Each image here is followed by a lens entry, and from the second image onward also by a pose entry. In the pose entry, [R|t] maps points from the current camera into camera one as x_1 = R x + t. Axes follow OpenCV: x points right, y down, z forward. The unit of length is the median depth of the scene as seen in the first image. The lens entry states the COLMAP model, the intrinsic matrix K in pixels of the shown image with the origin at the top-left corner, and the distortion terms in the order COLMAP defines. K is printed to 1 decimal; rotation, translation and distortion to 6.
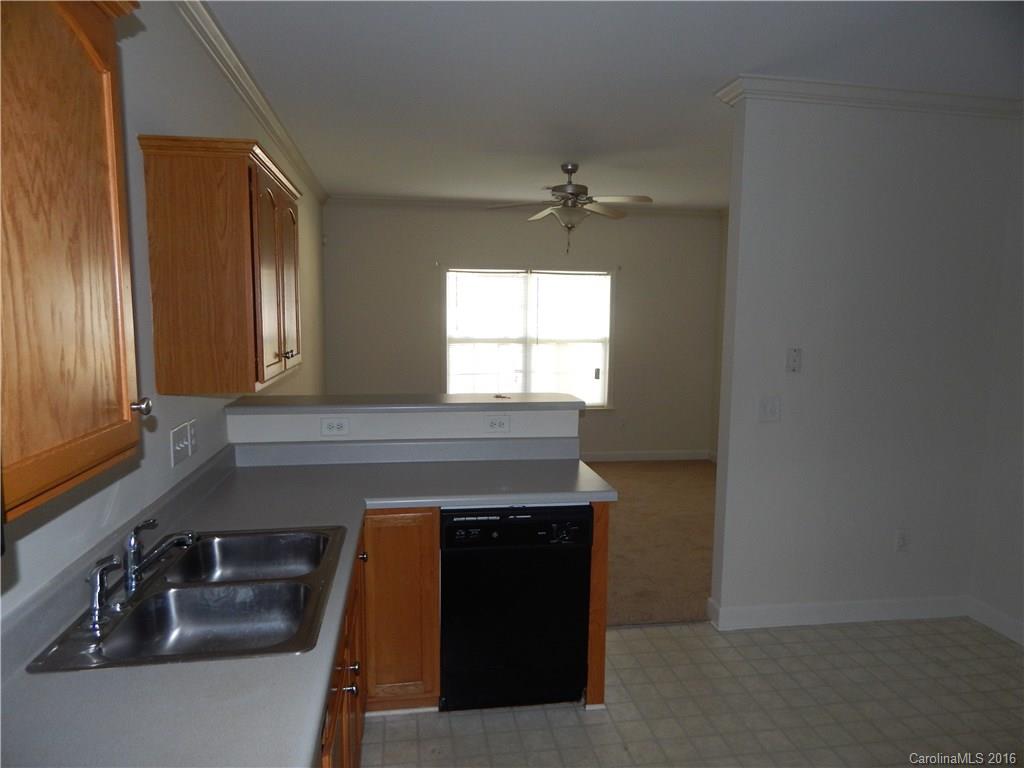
lens RADIAL K [[665.0, 0, 509.1], [0, 665.0, 386.4], [0, 0, 1]] dist [-0.006725, -0.001400]
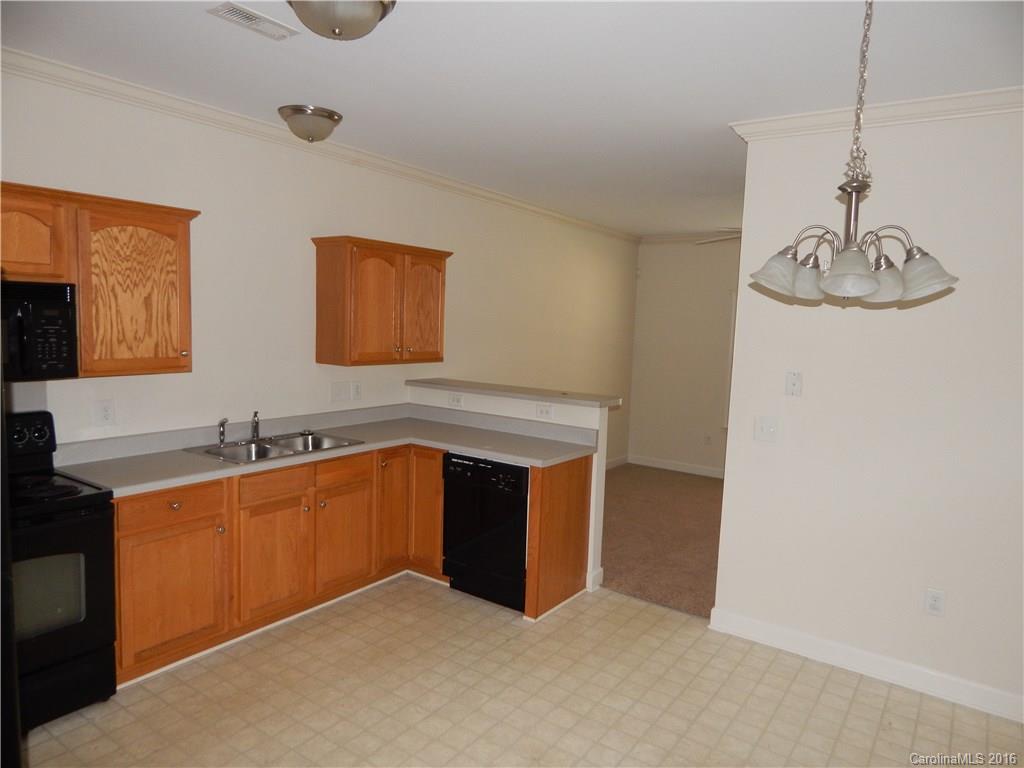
lens RADIAL K [[665.0, 0, 515.7], [0, 665.0, 383.5], [0, 0, 1]] dist [-0.006725, -0.001400]
pose [[0.719100, 0.076955, -0.690633, 1.013691], [-0.104161, 0.994558, 0.002366, 0.002600], [0.687056, 0.070236, 0.723202, -0.037371]]
